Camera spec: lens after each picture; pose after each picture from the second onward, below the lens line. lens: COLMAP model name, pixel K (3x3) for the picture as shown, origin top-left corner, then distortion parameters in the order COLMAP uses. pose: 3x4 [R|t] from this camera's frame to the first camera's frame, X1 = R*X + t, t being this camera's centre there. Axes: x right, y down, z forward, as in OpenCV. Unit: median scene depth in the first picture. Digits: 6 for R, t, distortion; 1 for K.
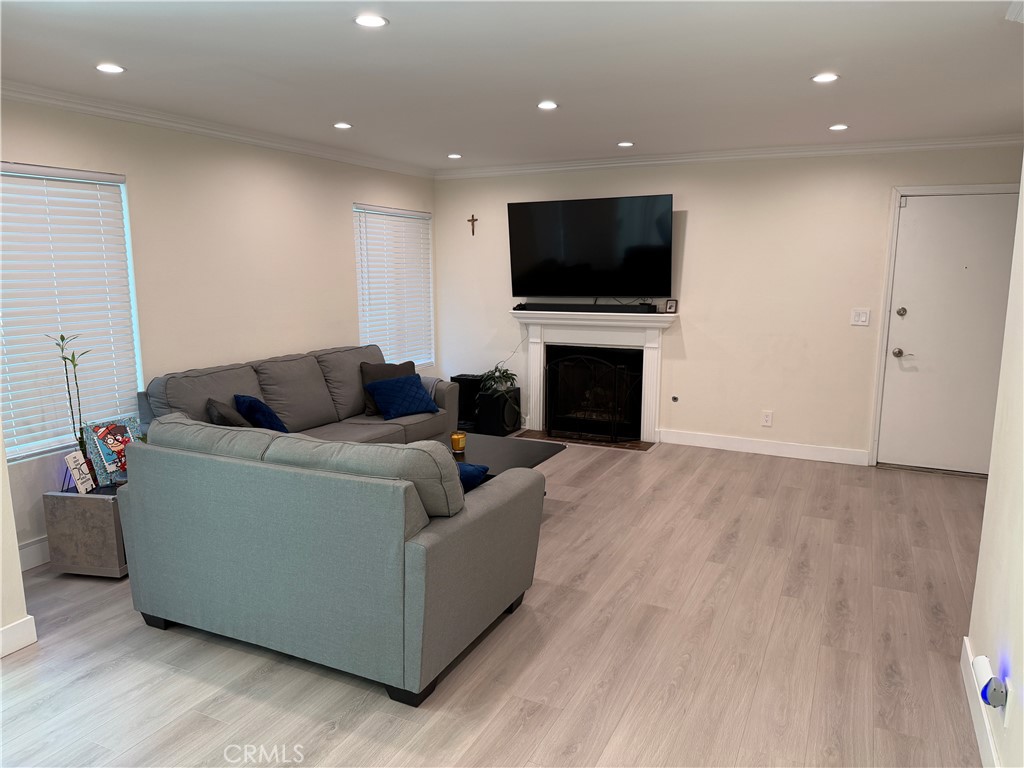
lens RADIAL K [[715.7, 0, 510.4], [0, 715.7, 380.9], [0, 0, 1]] dist [0.034820, -0.018825]
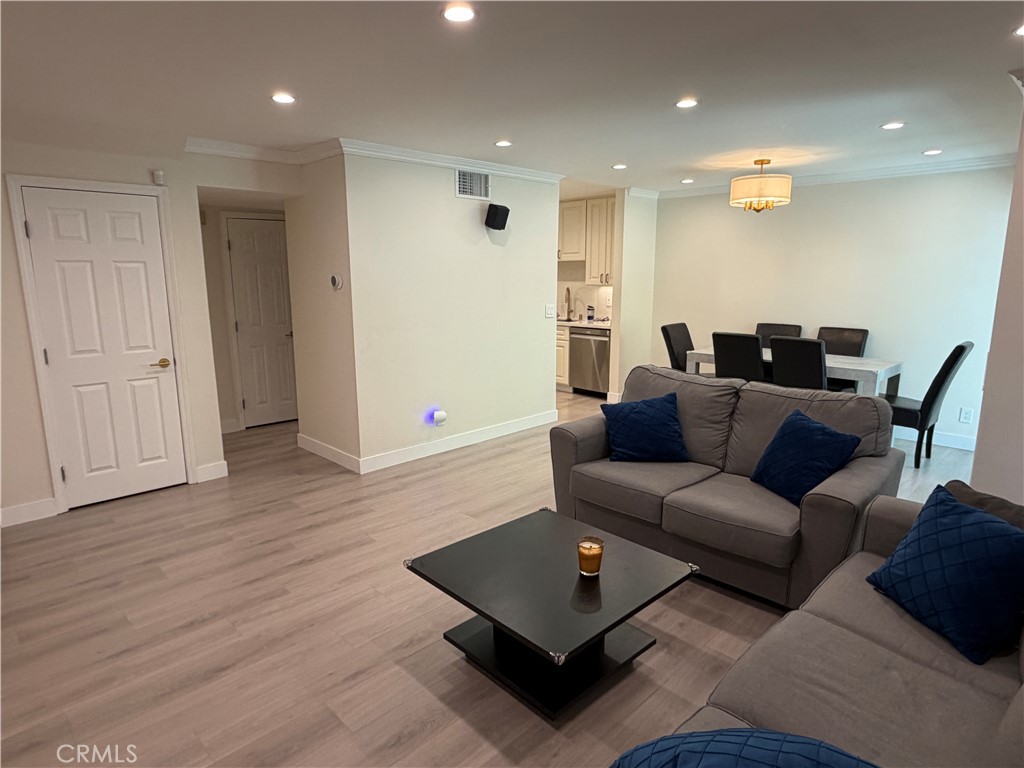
lens RADIAL K [[590.3, 0, 509.9], [0, 590.3, 384.0], [0, 0, 1]] dist [0.005874, 0.006249]
pose [[-0.943469, -0.058227, 0.326308, -0.197662], [0.059780, 0.938415, 0.340300, -0.270709], [-0.326027, 0.340569, -0.881884, 1.698805]]
